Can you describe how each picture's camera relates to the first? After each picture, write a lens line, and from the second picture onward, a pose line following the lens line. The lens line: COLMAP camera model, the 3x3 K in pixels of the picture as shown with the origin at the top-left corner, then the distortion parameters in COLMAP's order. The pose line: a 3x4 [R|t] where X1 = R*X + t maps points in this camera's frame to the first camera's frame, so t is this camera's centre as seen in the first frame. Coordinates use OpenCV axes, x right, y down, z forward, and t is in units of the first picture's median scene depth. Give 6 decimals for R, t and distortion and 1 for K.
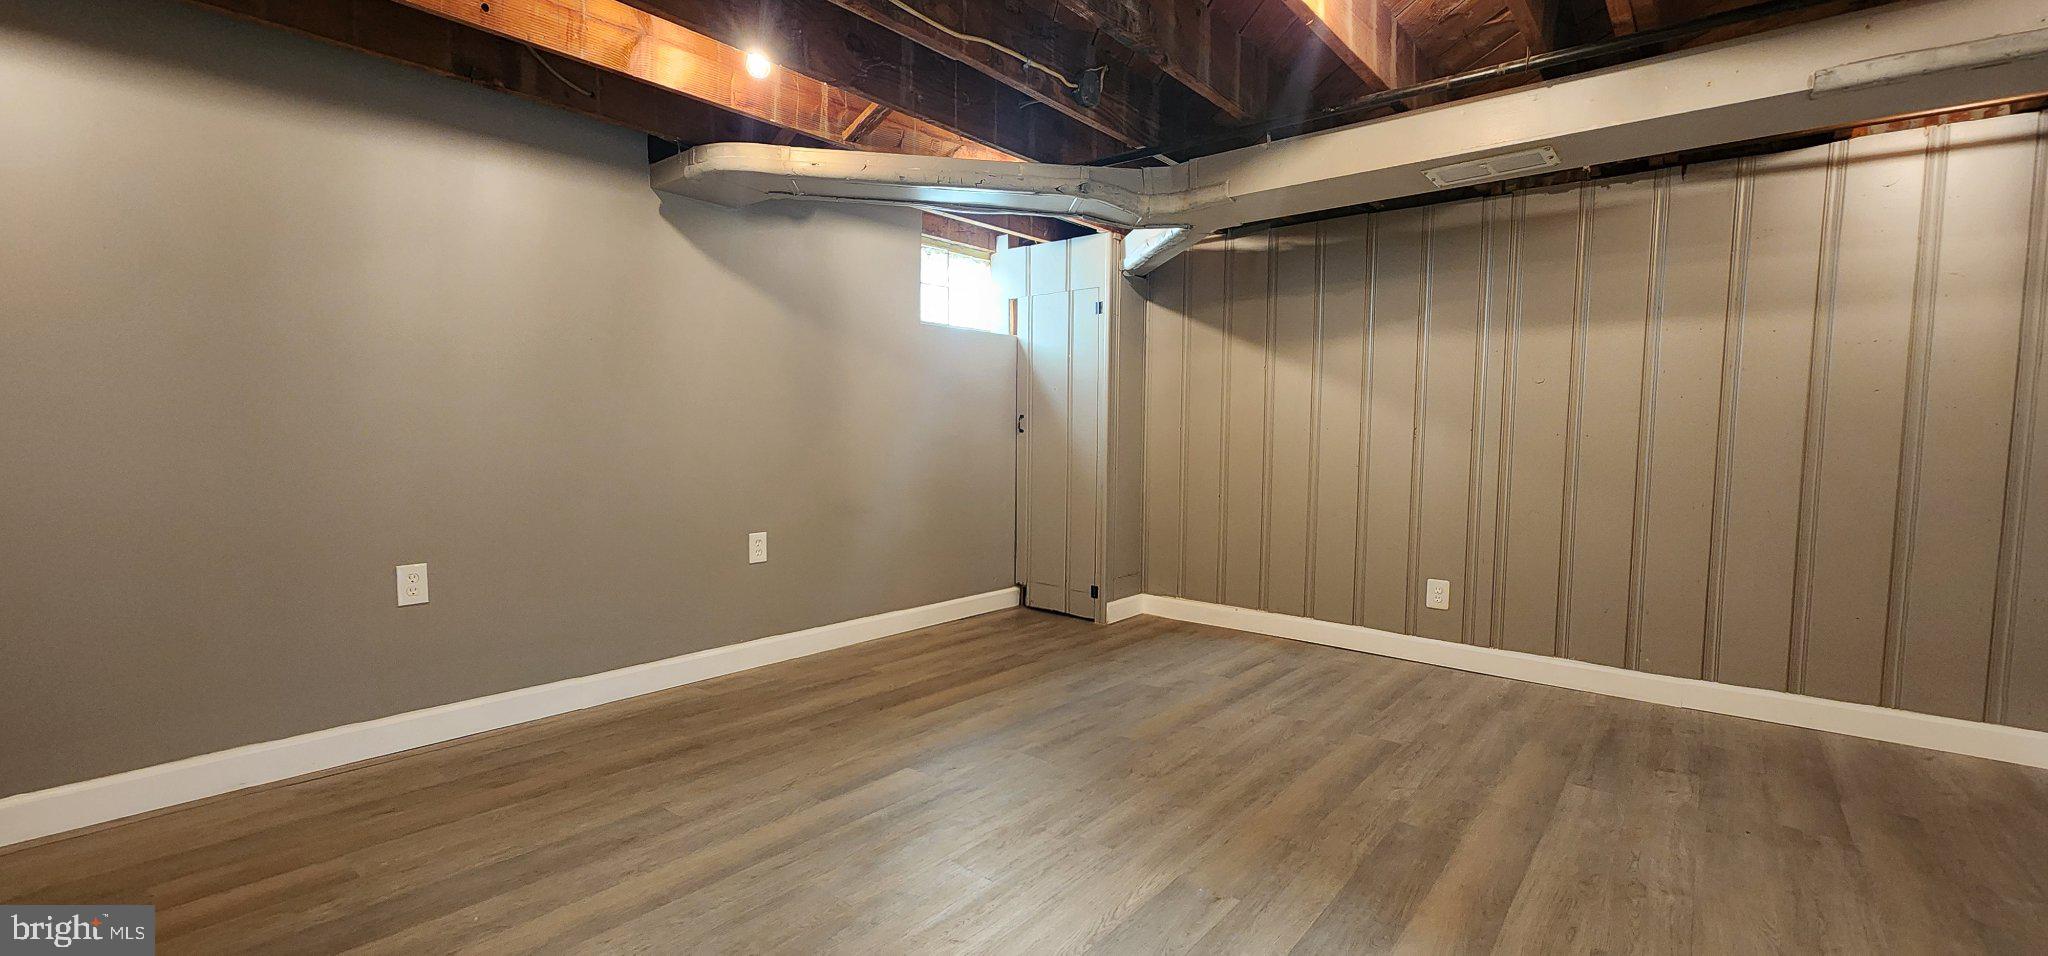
lens RADIAL K [[844.0, 0, 1023.9], [0, 844.0, 481.8], [0, 0, 1]] dist [0.002378, 0.000399]
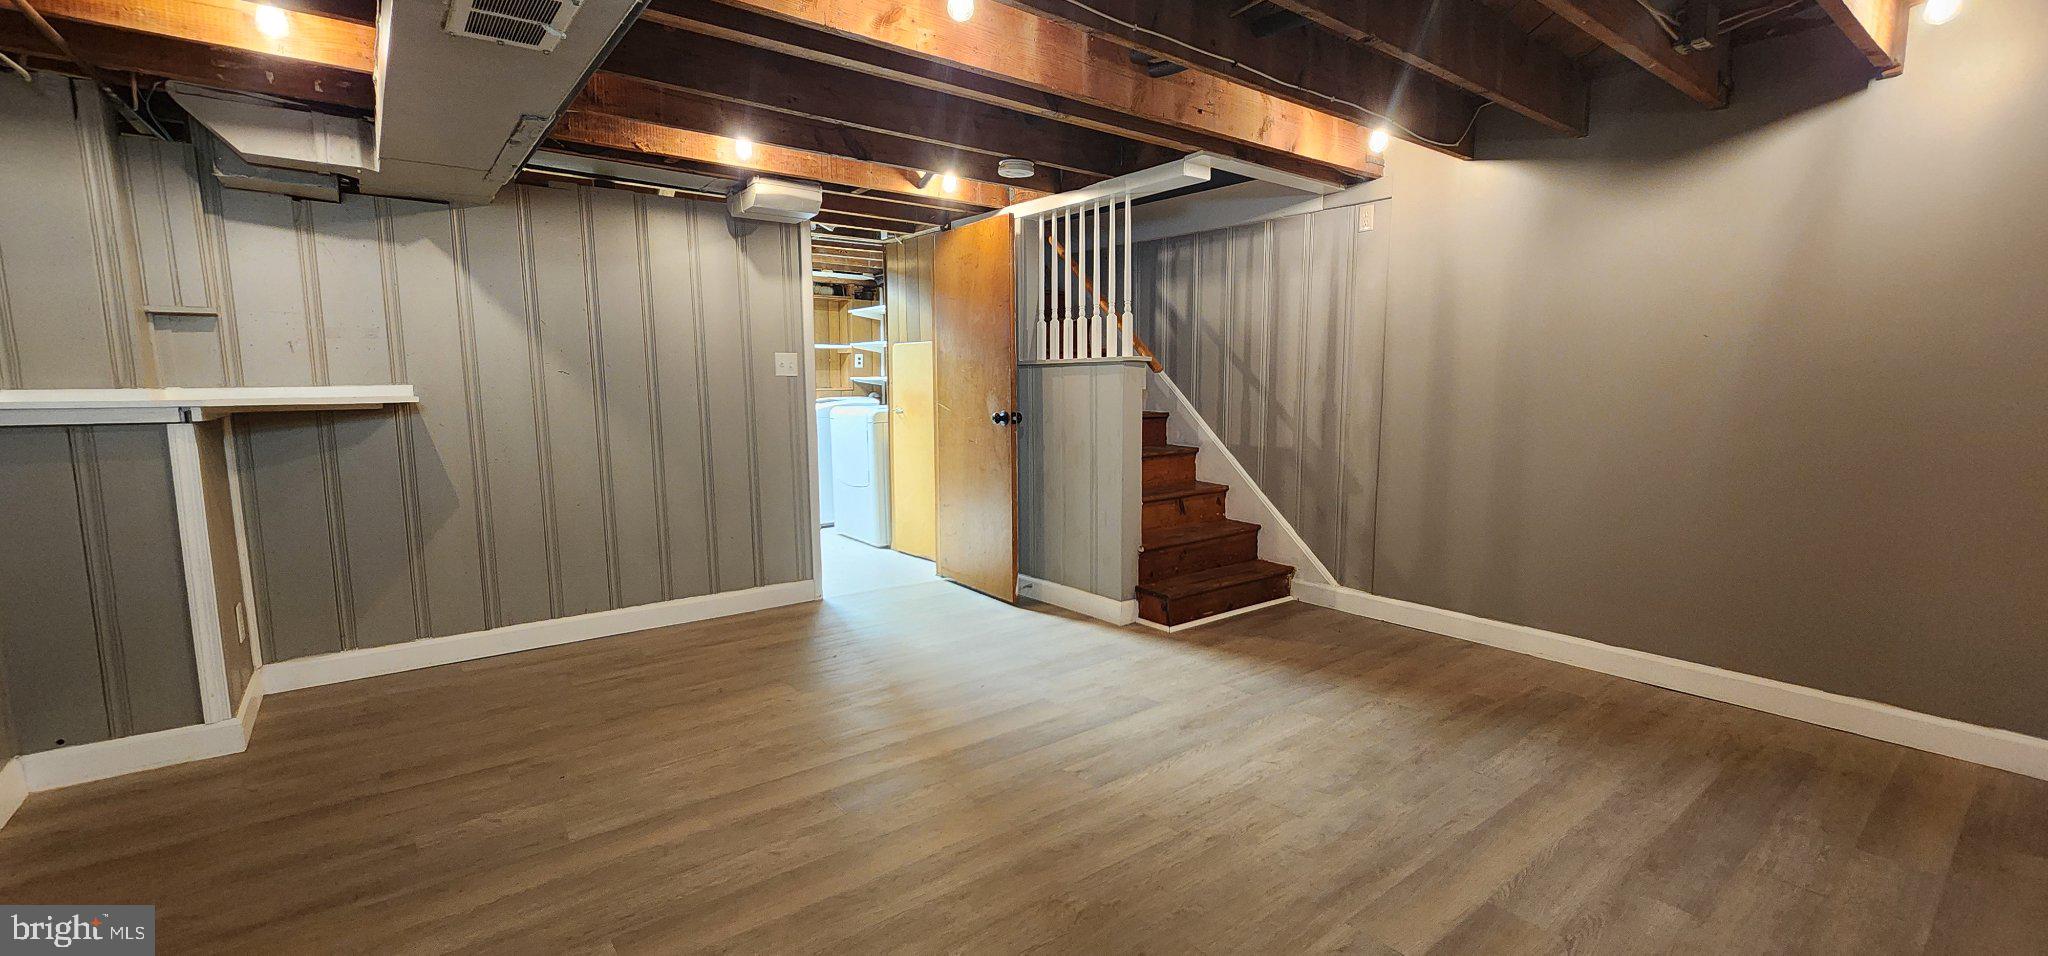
lens RADIAL K [[844.0, 0, 1025.5], [0, 844.0, 483.7], [0, 0, 1]] dist [0.002378, 0.000399]
pose [[-0.977581, -0.036721, 0.207334, 0.046049], [0.003590, 0.981625, 0.190784, -0.195016], [-0.210531, 0.187251, -0.959486, 2.067715]]
